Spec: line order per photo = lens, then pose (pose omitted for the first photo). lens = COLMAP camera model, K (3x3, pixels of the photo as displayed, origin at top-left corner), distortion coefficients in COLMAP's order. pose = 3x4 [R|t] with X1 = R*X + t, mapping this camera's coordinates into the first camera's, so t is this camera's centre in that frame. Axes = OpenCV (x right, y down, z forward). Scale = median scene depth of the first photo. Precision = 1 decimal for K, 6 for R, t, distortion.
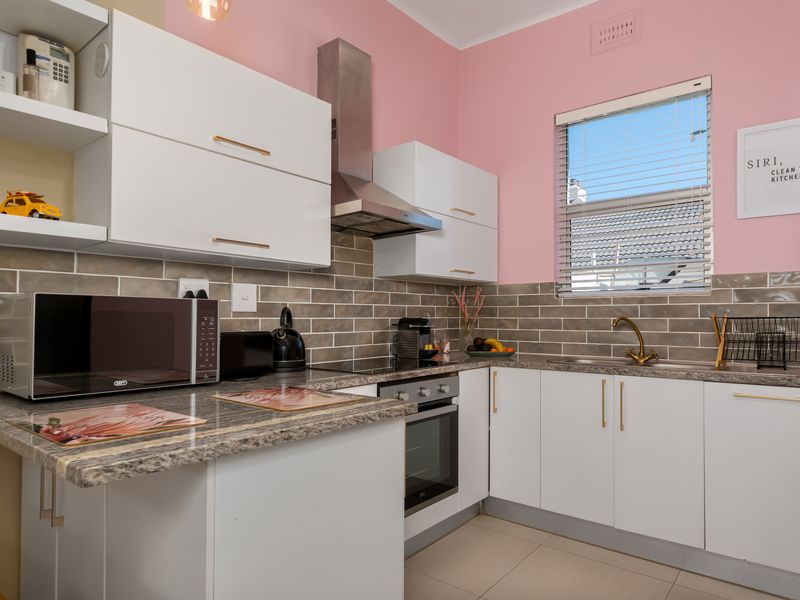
lens RADIAL K [[517.7, 0, 402.9], [0, 517.7, 307.4], [0, 0, 1]] dist [-0.004965, -0.002809]
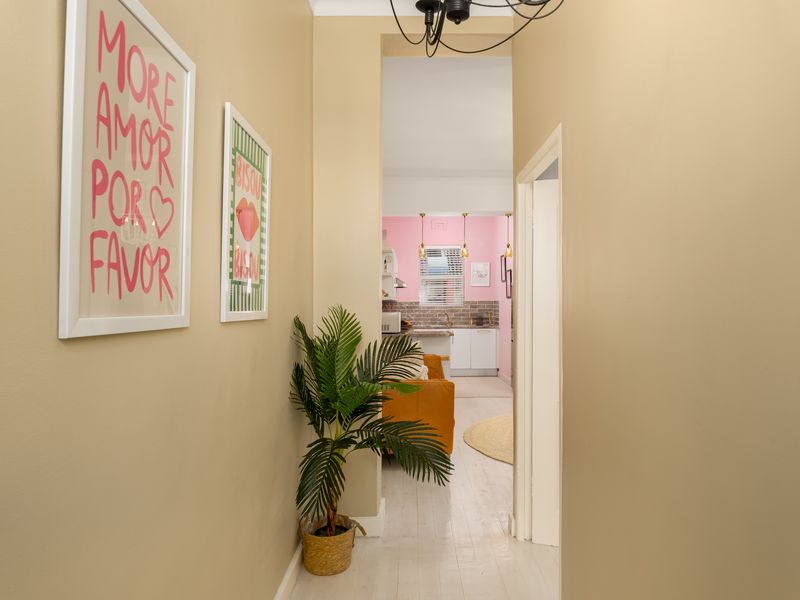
lens RADIAL K [[511.5, 0, 421.1], [0, 511.5, 321.6], [0, 0, 1]] dist [0.001232, -0.001085]
pose [[0.766651, -0.031404, 0.641295, -1.859655], [-0.002479, 0.998651, 0.051866, -0.099482], [-0.642059, -0.041353, 0.765539, -1.493870]]
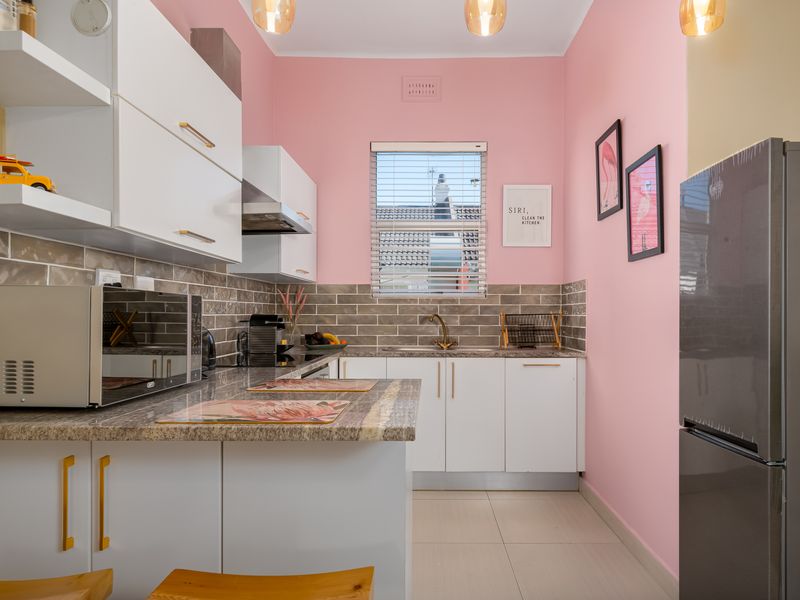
lens RADIAL K [[526.8, 0, 434.3], [0, 526.8, 305.7], [0, 0, 1]] dist [-0.001338, 0.001940]
pose [[0.777199, 0.010645, 0.629165, -0.401875], [-0.012819, 0.999917, -0.001083, -0.000645], [-0.629125, -0.007224, 0.777271, -0.028815]]
